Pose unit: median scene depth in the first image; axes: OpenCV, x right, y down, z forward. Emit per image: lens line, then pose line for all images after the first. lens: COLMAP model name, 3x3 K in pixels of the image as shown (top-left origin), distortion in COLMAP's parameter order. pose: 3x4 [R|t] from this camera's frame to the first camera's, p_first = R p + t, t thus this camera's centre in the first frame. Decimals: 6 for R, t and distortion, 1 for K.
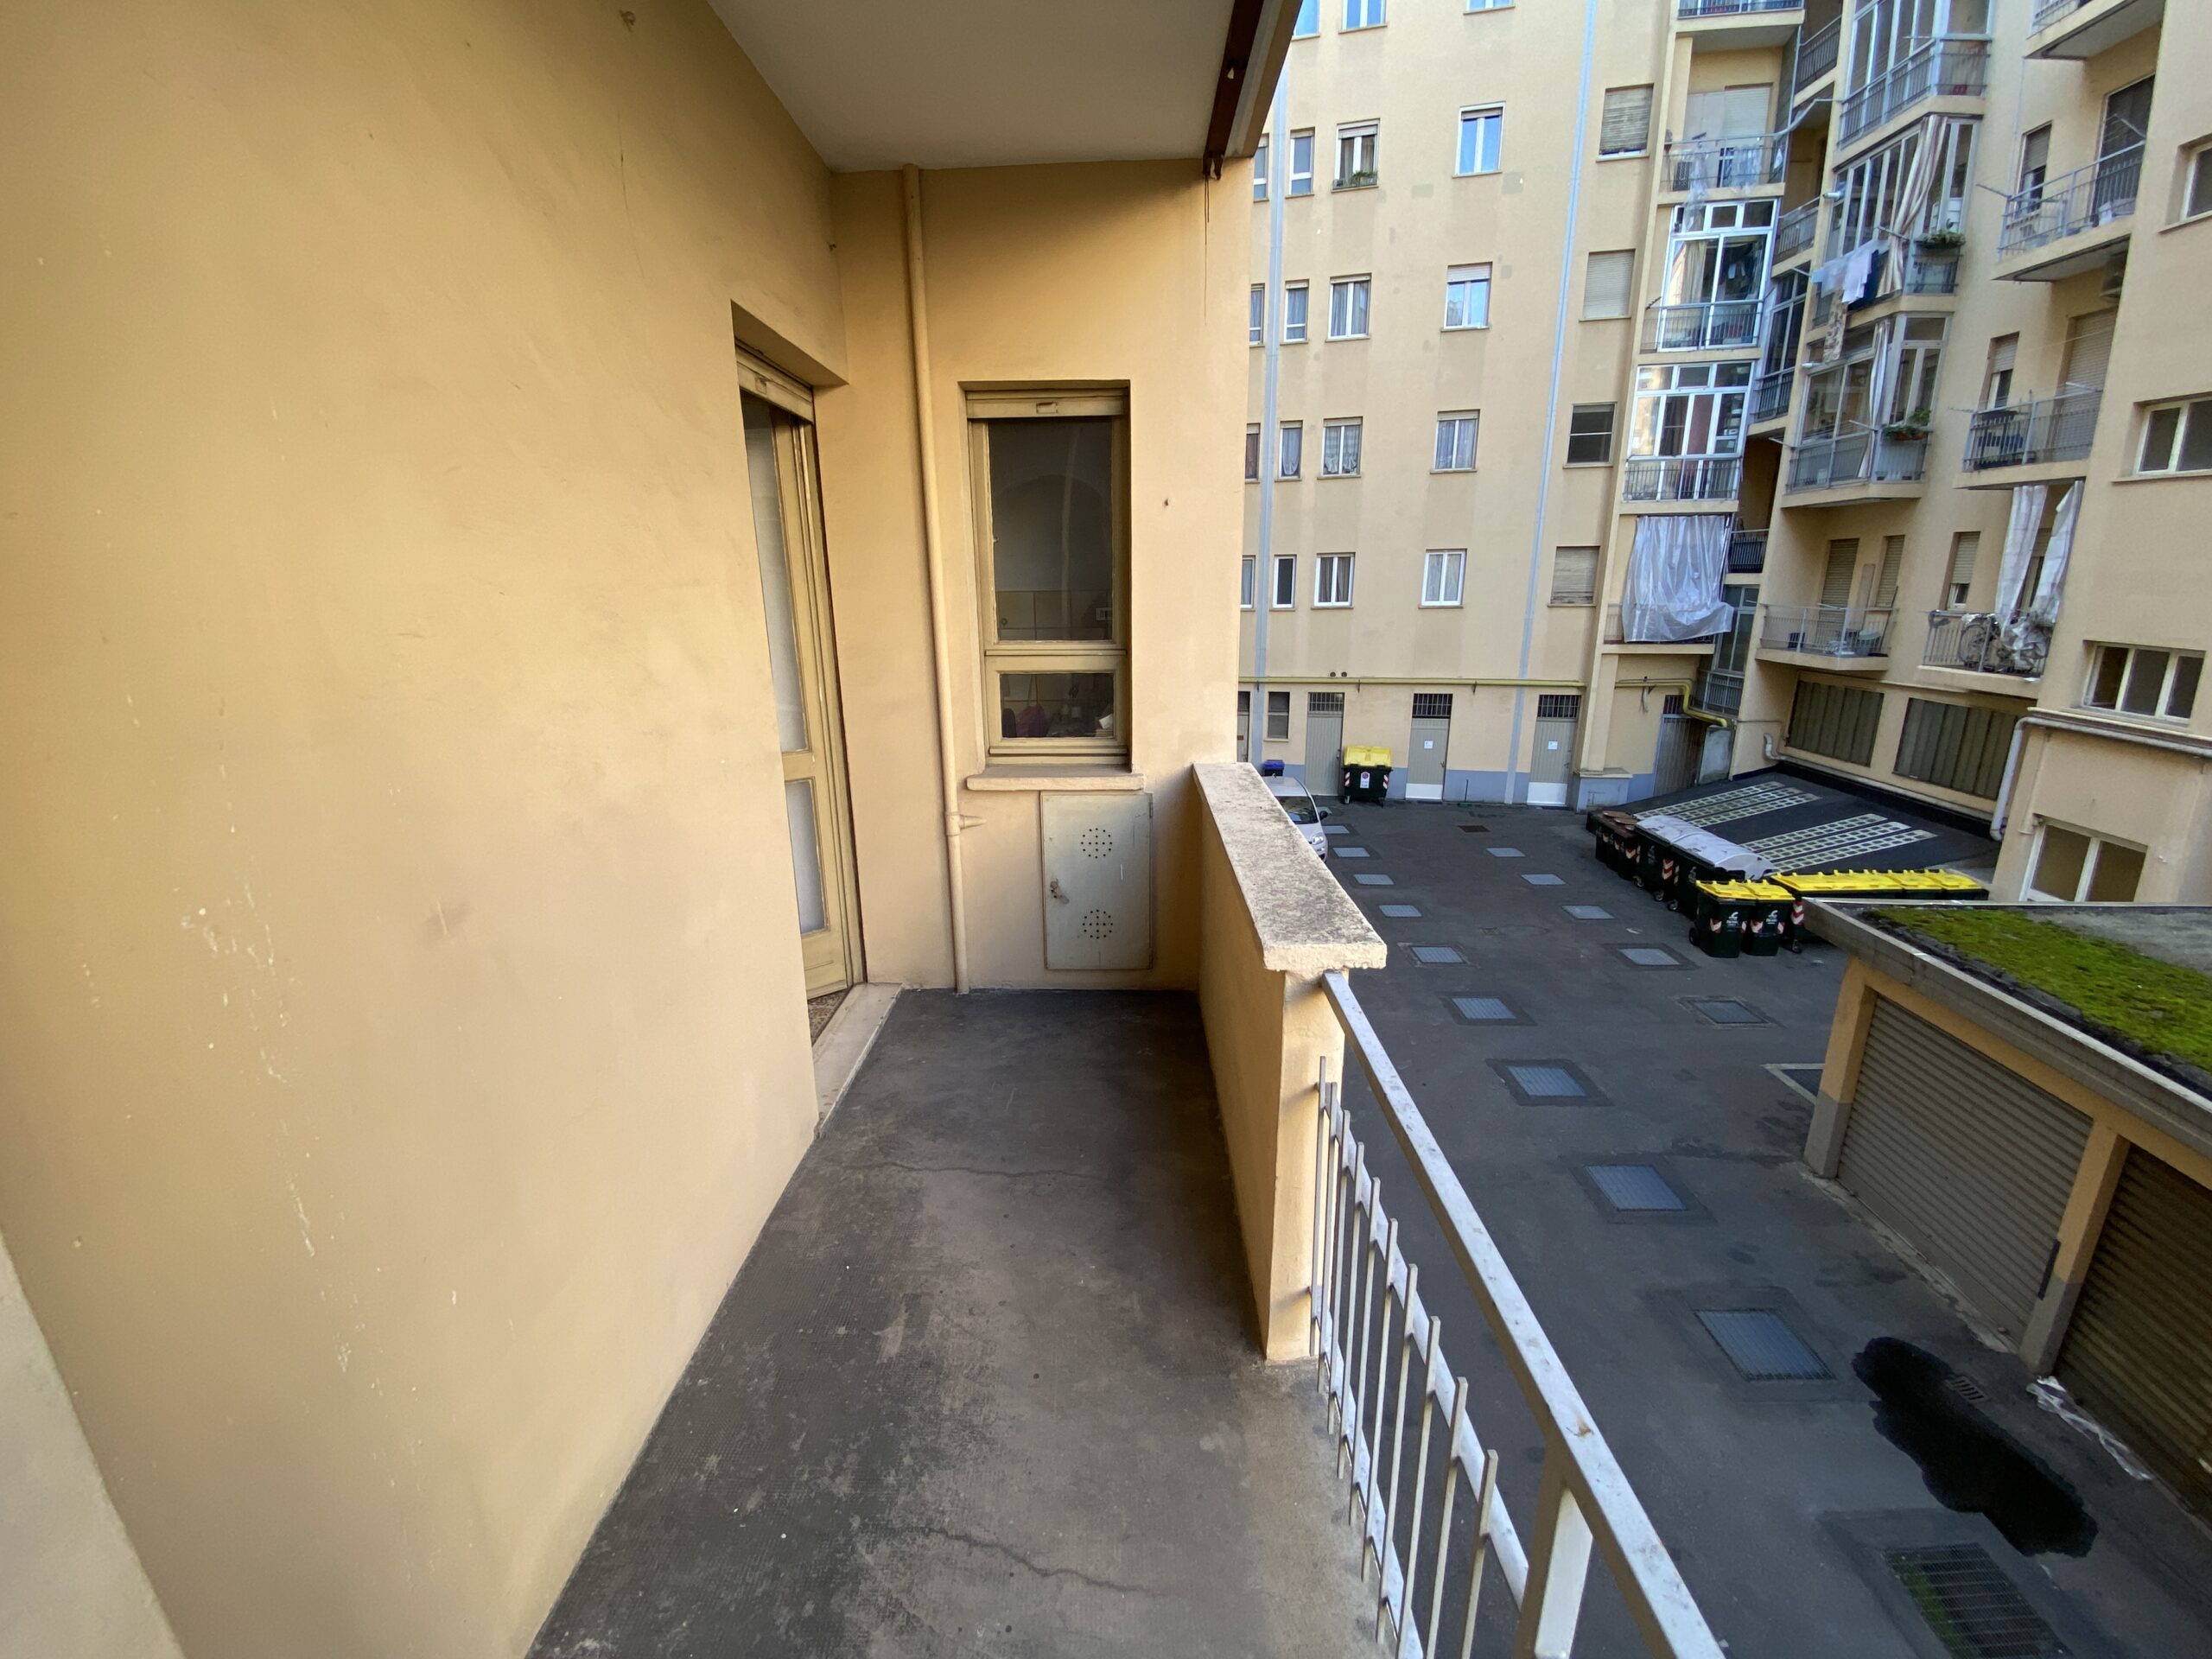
lens RADIAL K [[898.2, 0, 1106.0], [0, 898.2, 829.5], [0, 0, 1]] dist [0.001942, -0.000005]
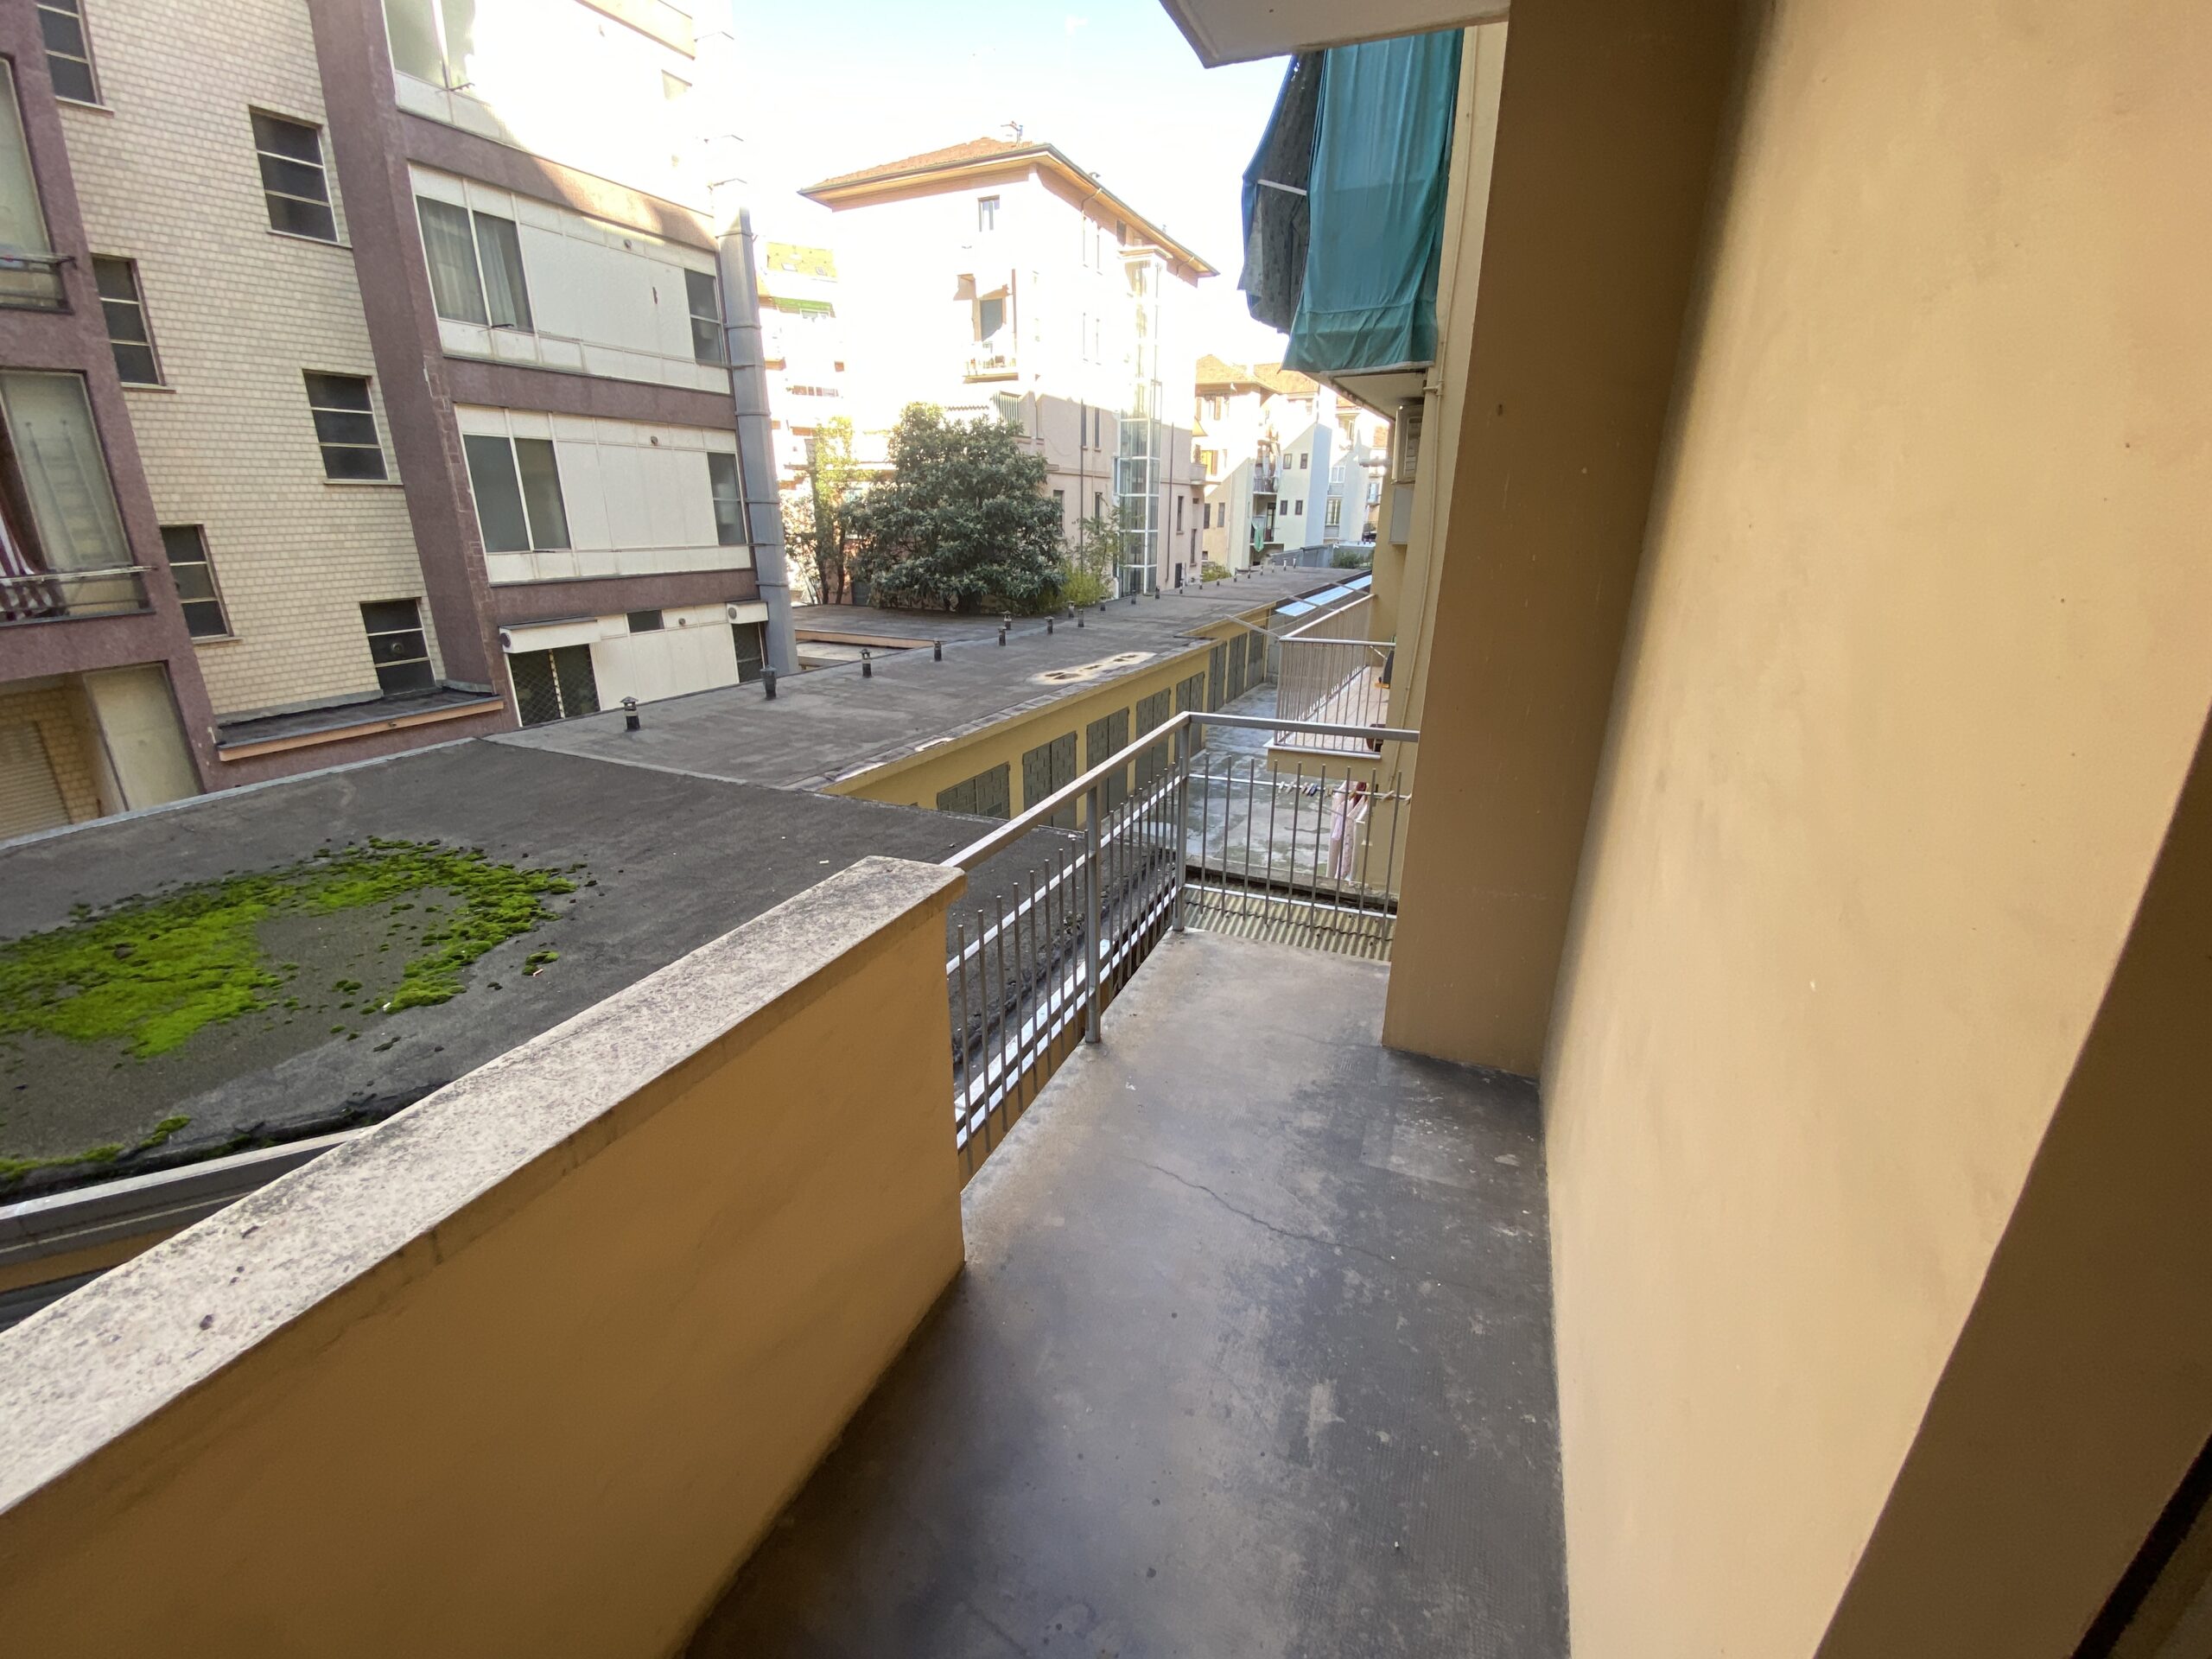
lens RADIAL K [[898.2, 0, 1106.0], [0, 898.2, 829.5], [0, 0, 1]] dist [0.001942, -0.000005]
pose [[-0.927575, -0.110893, 0.356801, -0.307541], [0.109287, 0.832656, 0.542901, -0.410058], [-0.357297, 0.542575, -0.760231, 1.502269]]
